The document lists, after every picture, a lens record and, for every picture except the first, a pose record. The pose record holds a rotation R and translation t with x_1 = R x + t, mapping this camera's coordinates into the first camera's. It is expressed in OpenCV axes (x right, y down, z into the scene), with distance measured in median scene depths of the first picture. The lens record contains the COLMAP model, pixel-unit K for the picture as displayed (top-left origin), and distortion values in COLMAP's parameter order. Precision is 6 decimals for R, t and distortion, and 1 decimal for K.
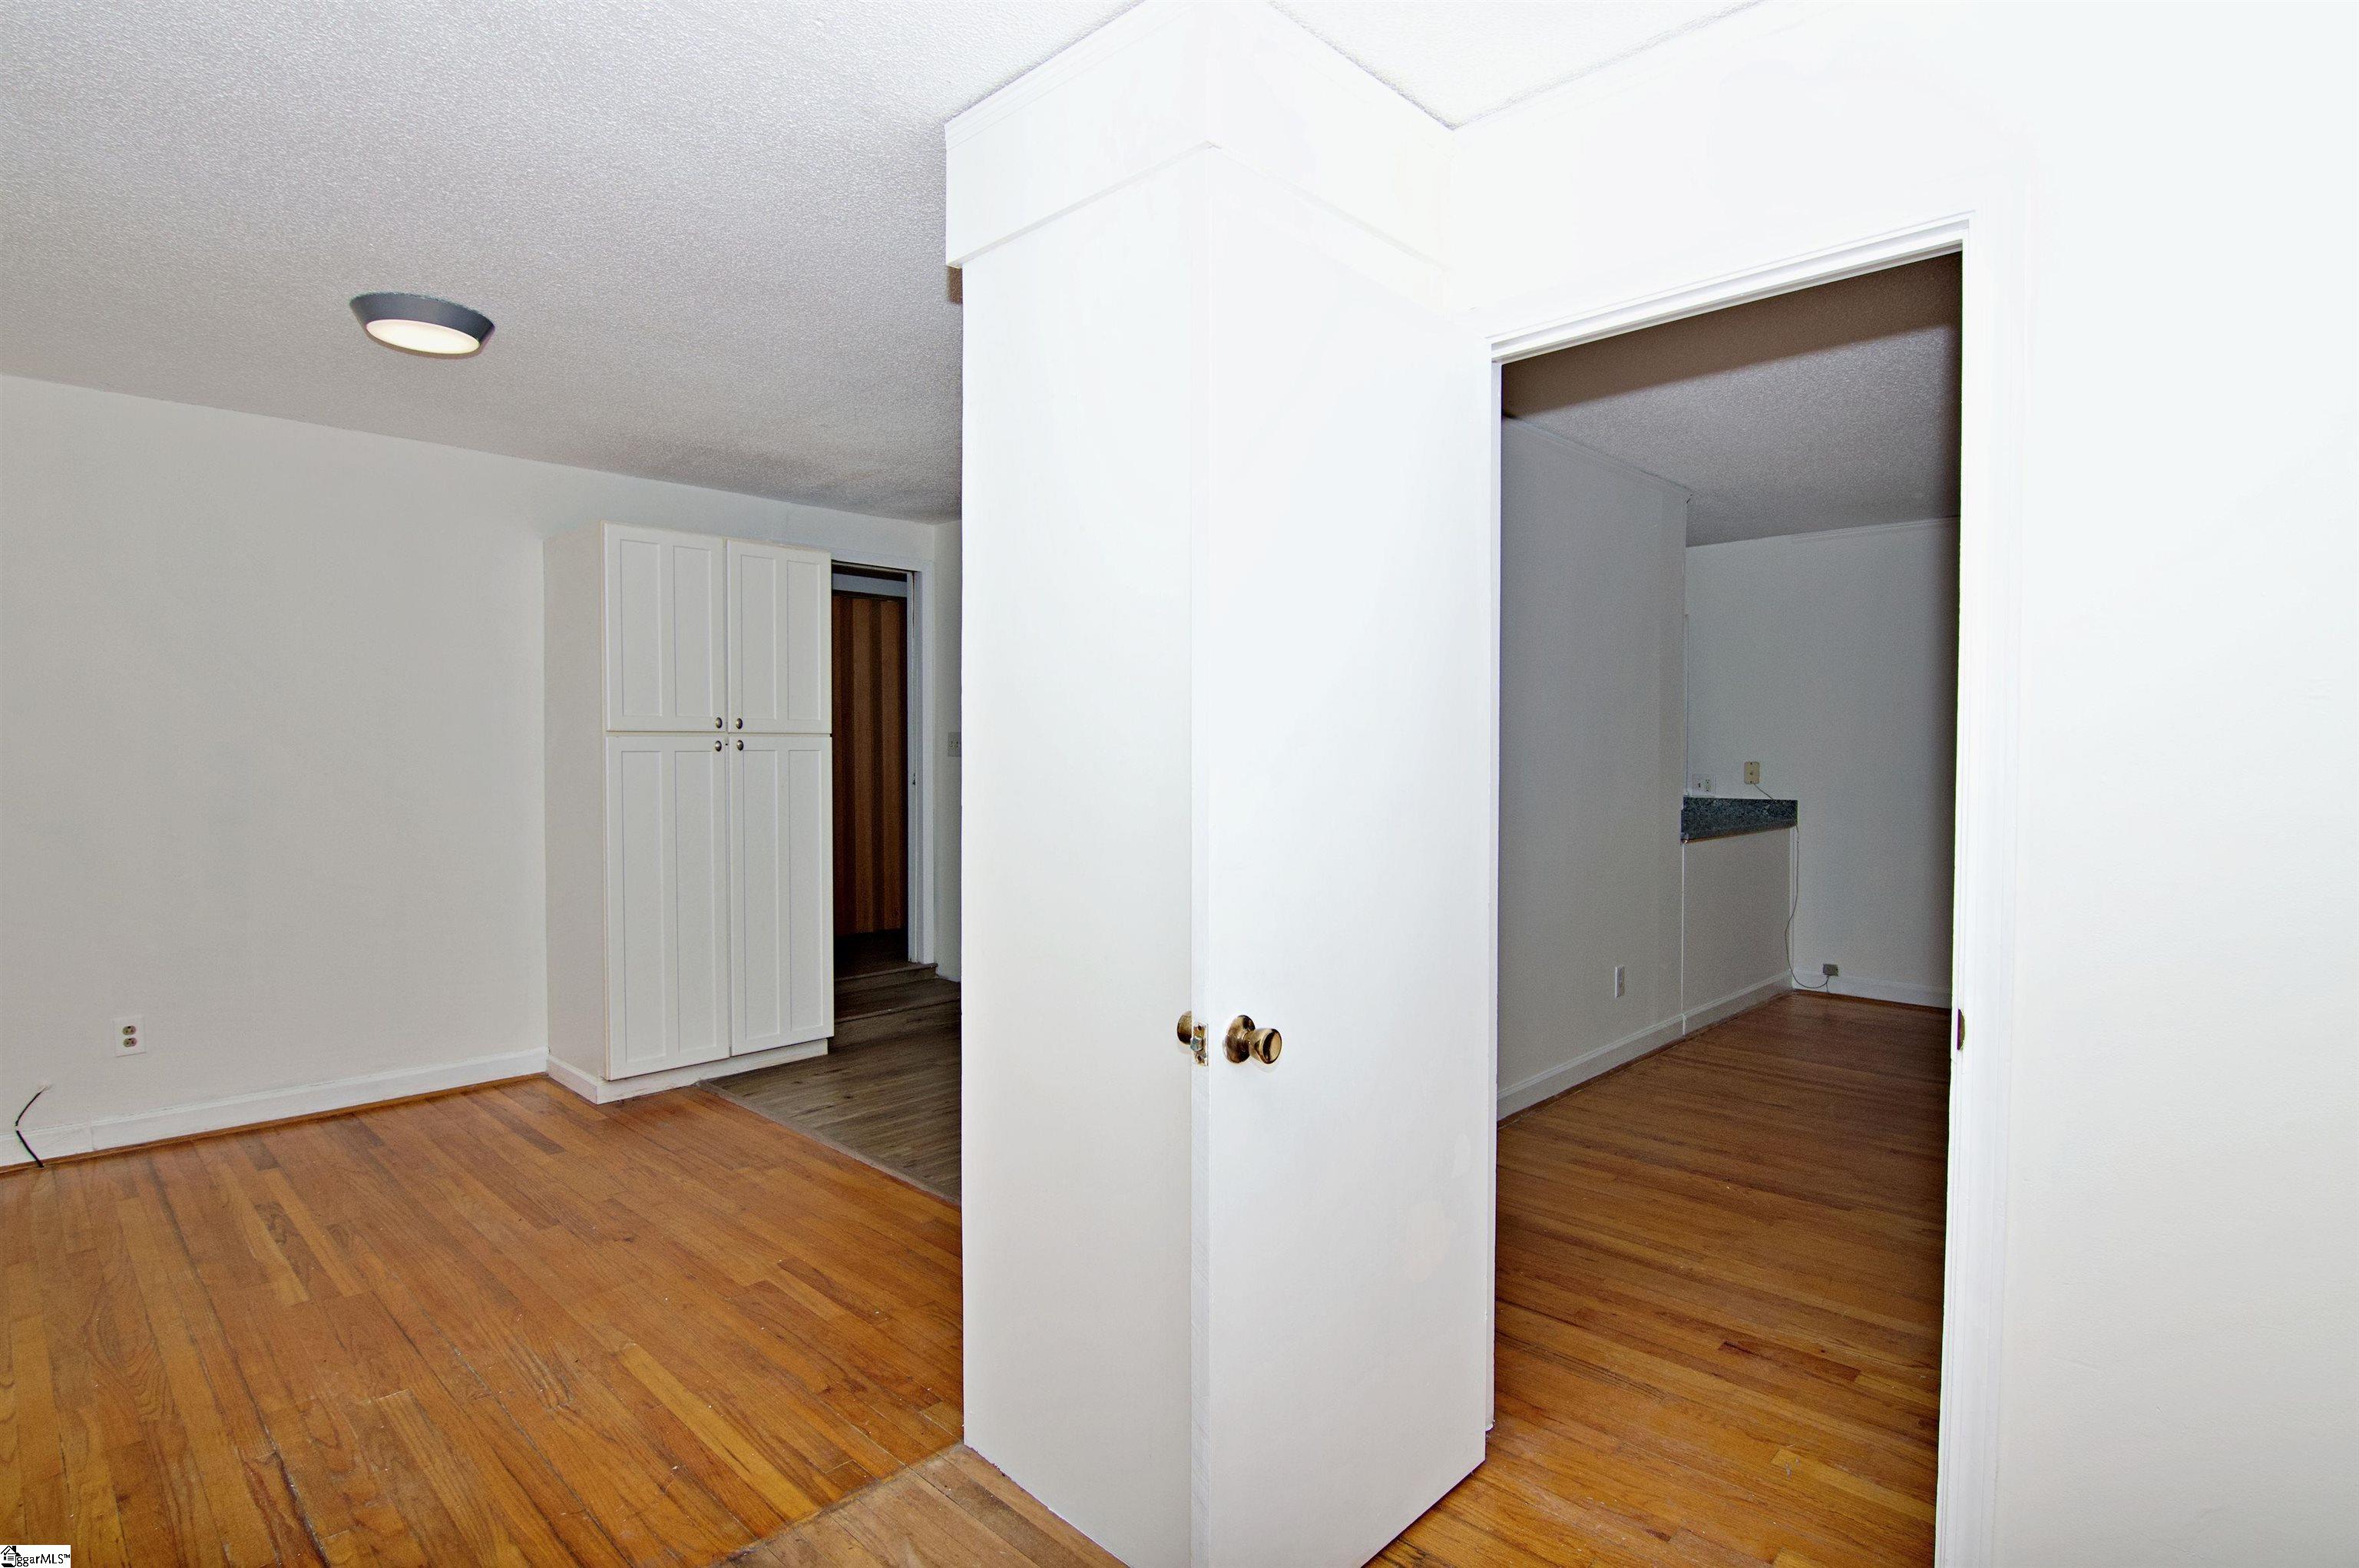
lens RADIAL K [[1204.7, 0, 1179.9], [0, 1204.7, 761.6], [0, 0, 1]] dist [-0.002687, -0.000346]
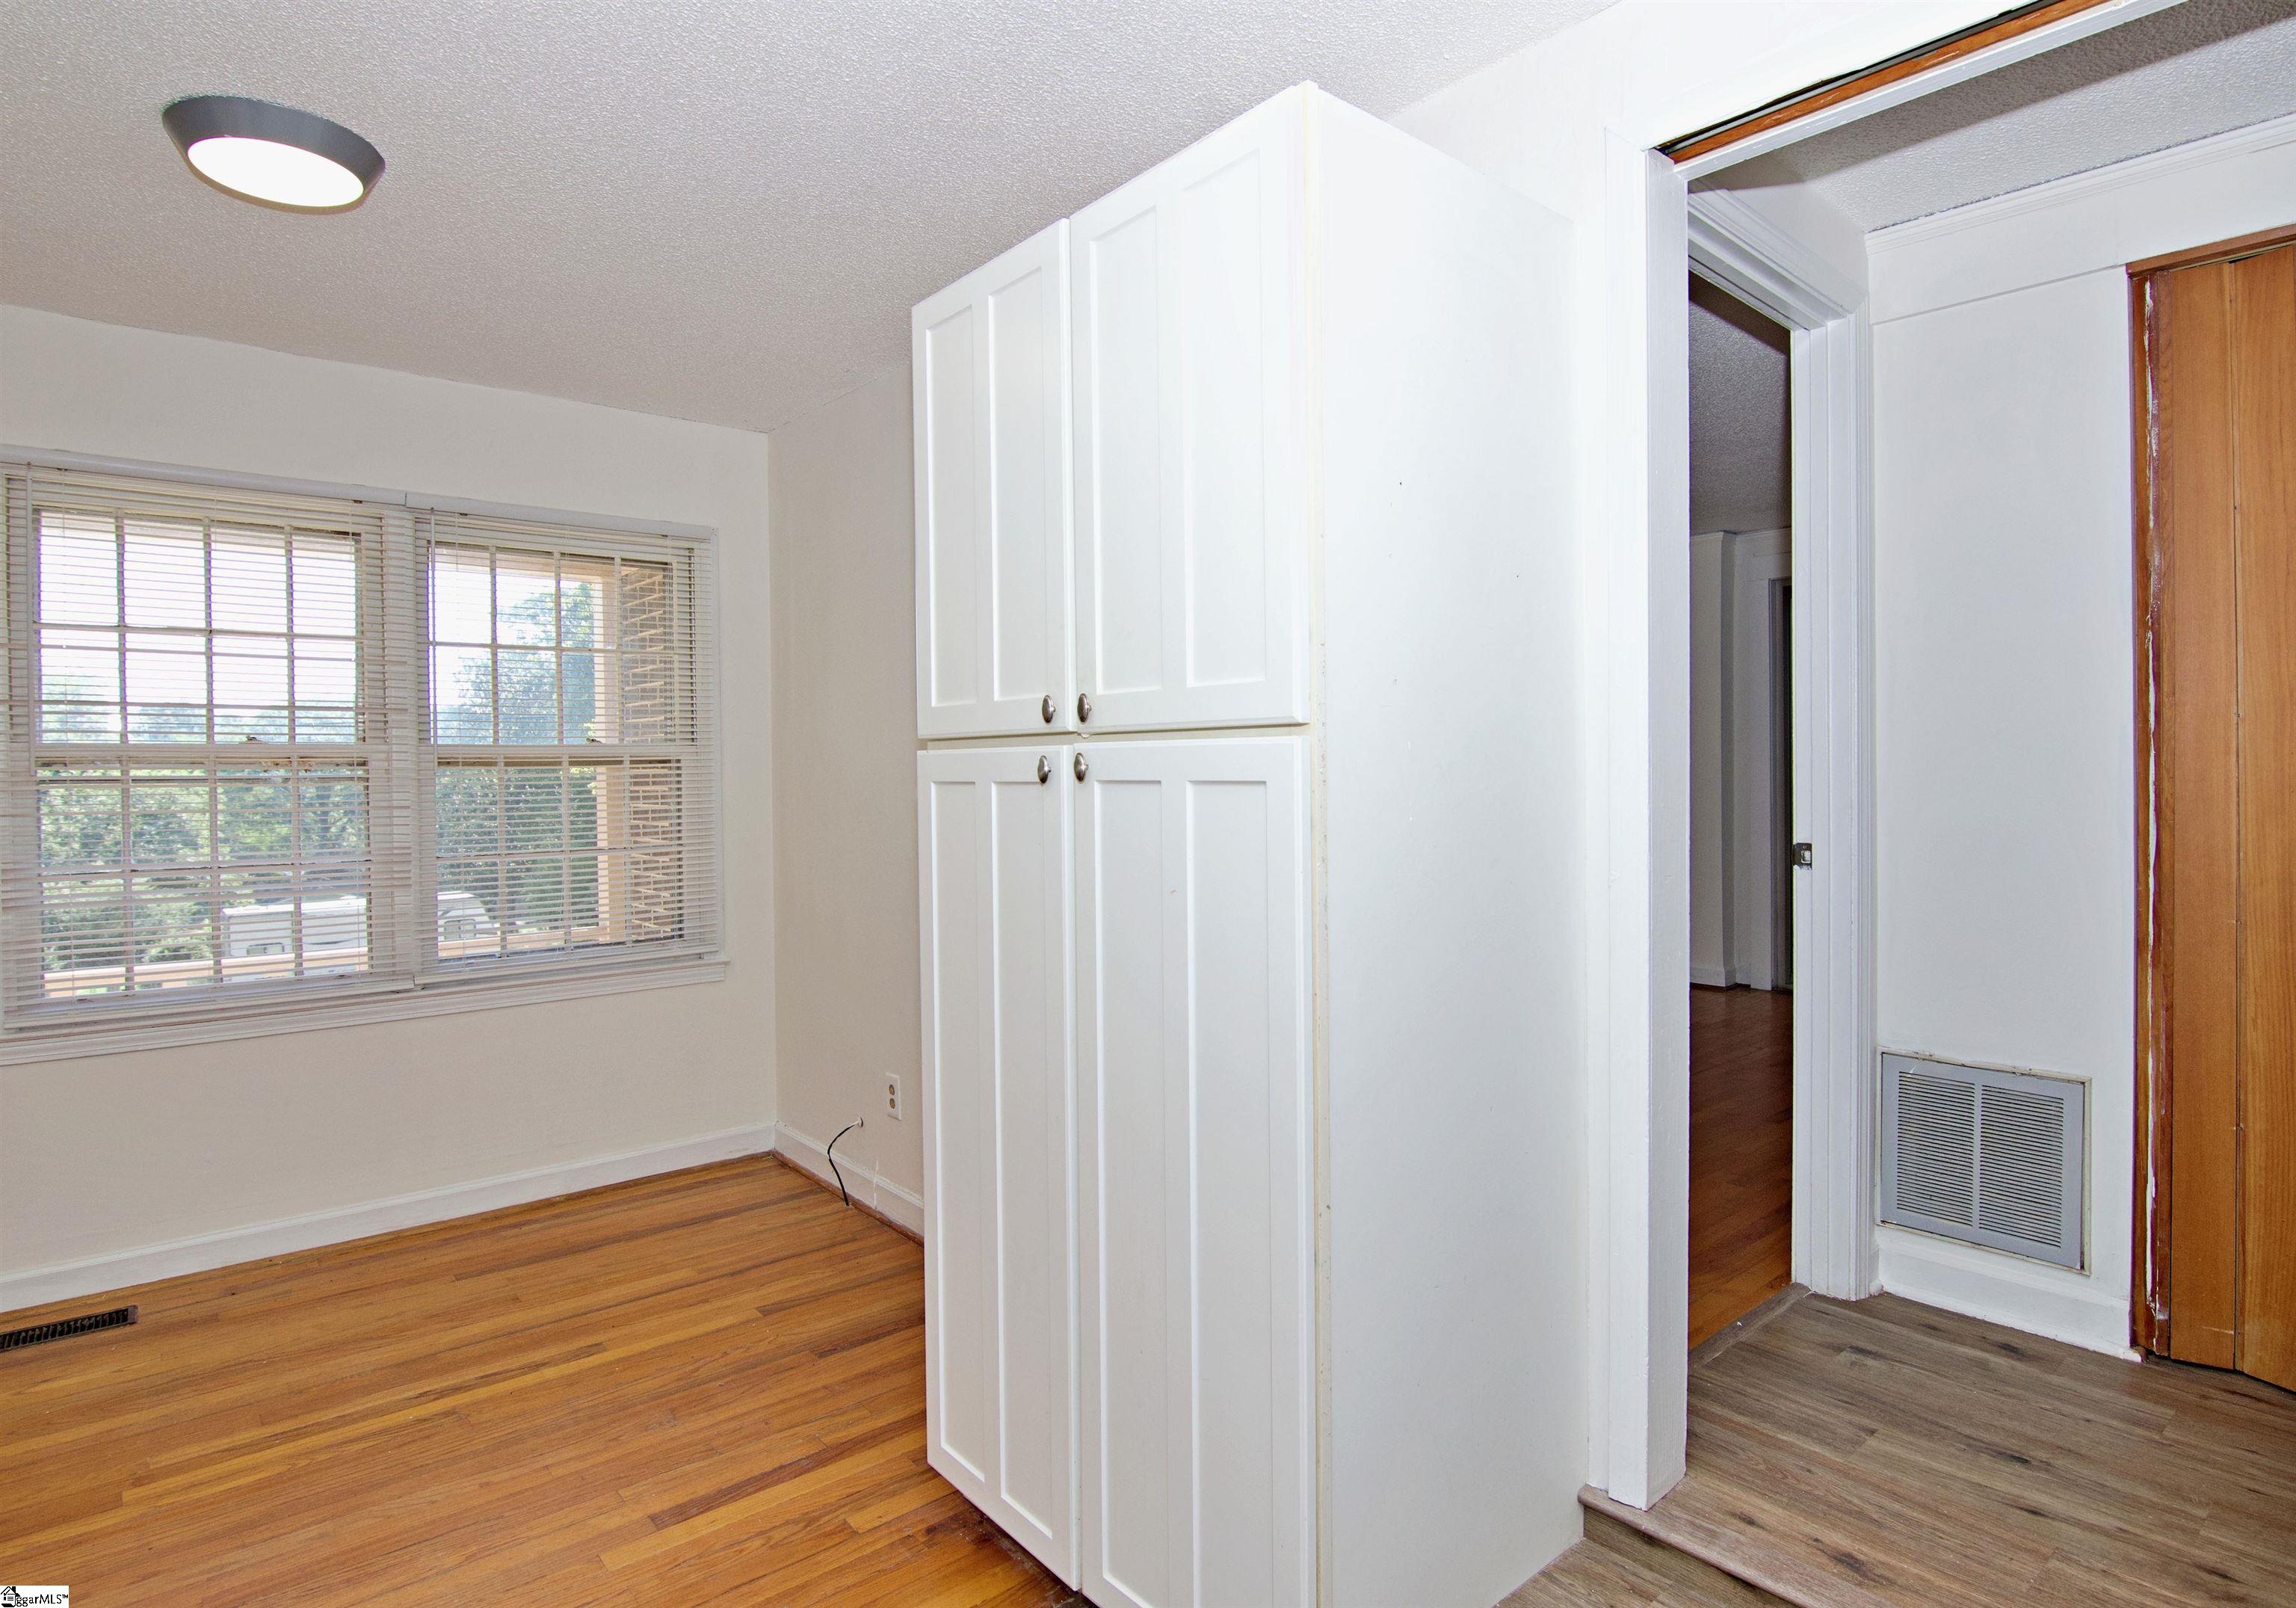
lens RADIAL K [[1214.1, 0, 1143.5], [0, 1214.1, 777.6], [0, 0, 1]] dist [-0.019530, -0.001623]
pose [[-0.101889, 0.014147, -0.994695, -0.003651], [0.001420, 0.999900, 0.014076, -0.016812], [0.994795, 0.000022, -0.101898, 1.101481]]
